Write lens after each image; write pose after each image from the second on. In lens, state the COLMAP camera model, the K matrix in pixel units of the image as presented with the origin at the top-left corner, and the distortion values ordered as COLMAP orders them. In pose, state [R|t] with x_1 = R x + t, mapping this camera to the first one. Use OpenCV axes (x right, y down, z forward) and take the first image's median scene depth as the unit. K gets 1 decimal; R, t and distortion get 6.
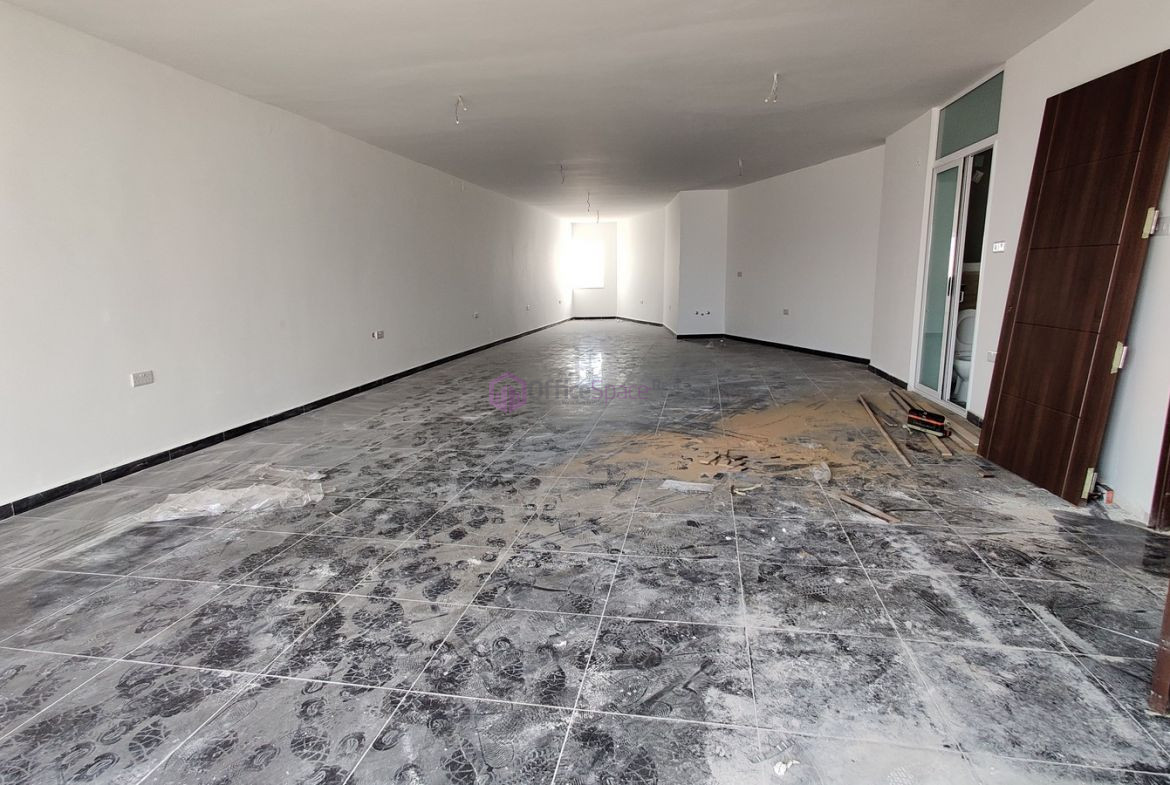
lens RADIAL K [[626.2, 0, 591.8], [0, 626.2, 389.4], [0, 0, 1]] dist [-0.013524, 0.021946]
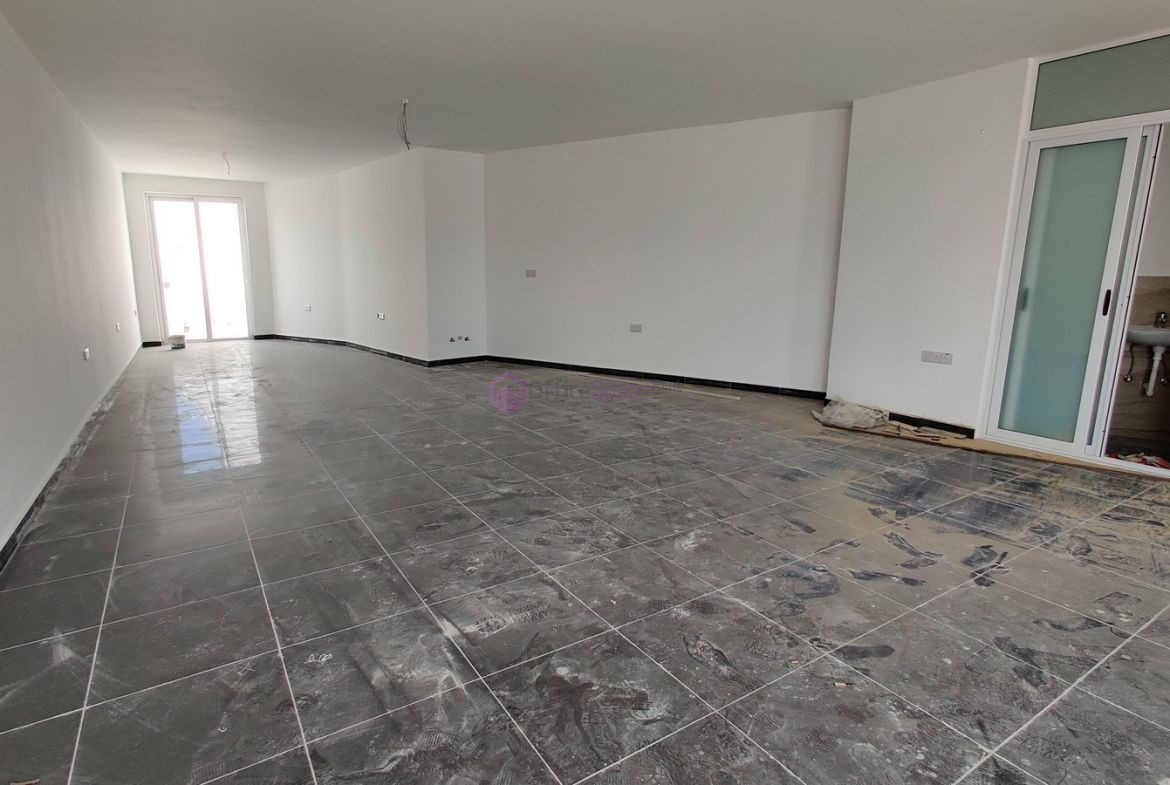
lens RADIAL K [[626.2, 0, 588.0], [0, 626.2, 389.2], [0, 0, 1]] dist [-0.013524, 0.021946]
pose [[0.738397, -0.093353, 0.667873, -0.780138], [0.089597, 0.995173, 0.040044, -0.298457], [-0.668388, 0.030271, 0.743197, 1.725672]]
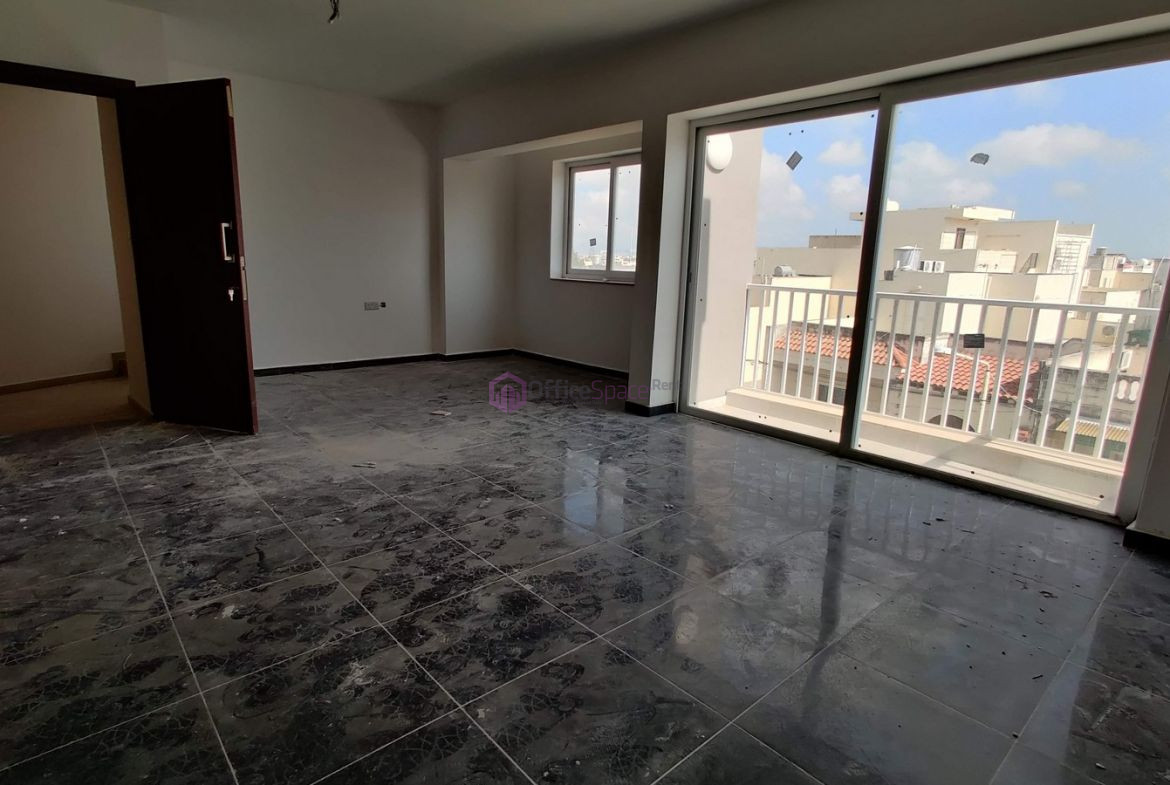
lens RADIAL K [[626.2, 0, 589.0], [0, 626.2, 391.1], [0, 0, 1]] dist [-0.013524, 0.021946]
pose [[-0.785835, -0.124012, 0.605875, -1.004374], [0.105968, 0.938199, 0.329476, -0.191153], [-0.609290, 0.323117, -0.724128, 1.248686]]
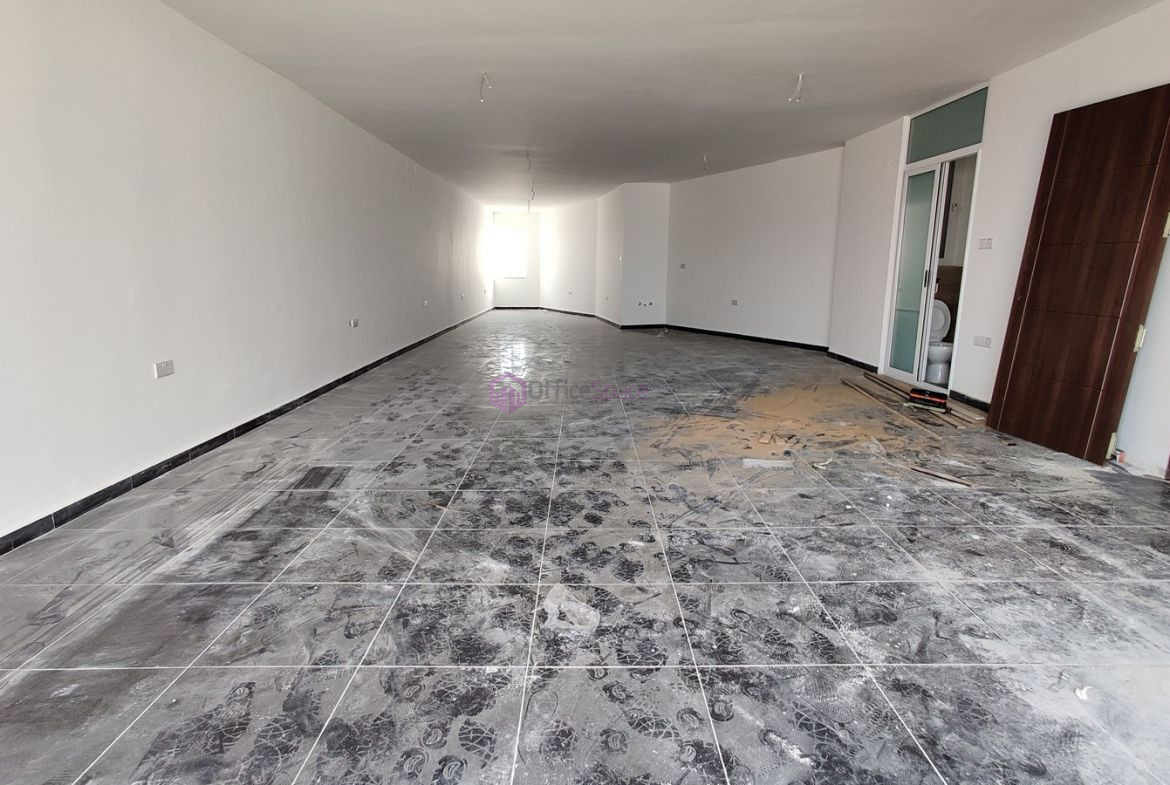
lens RADIAL K [[626.2, 0, 590.1], [0, 626.2, 390.5], [0, 0, 1]] dist [-0.013524, 0.021946]
pose [[0.981891, -0.018633, 0.188526, -0.460860], [0.016064, 0.999756, 0.015147, 0.015106], [-0.188762, -0.011844, 0.981951, 0.034920]]
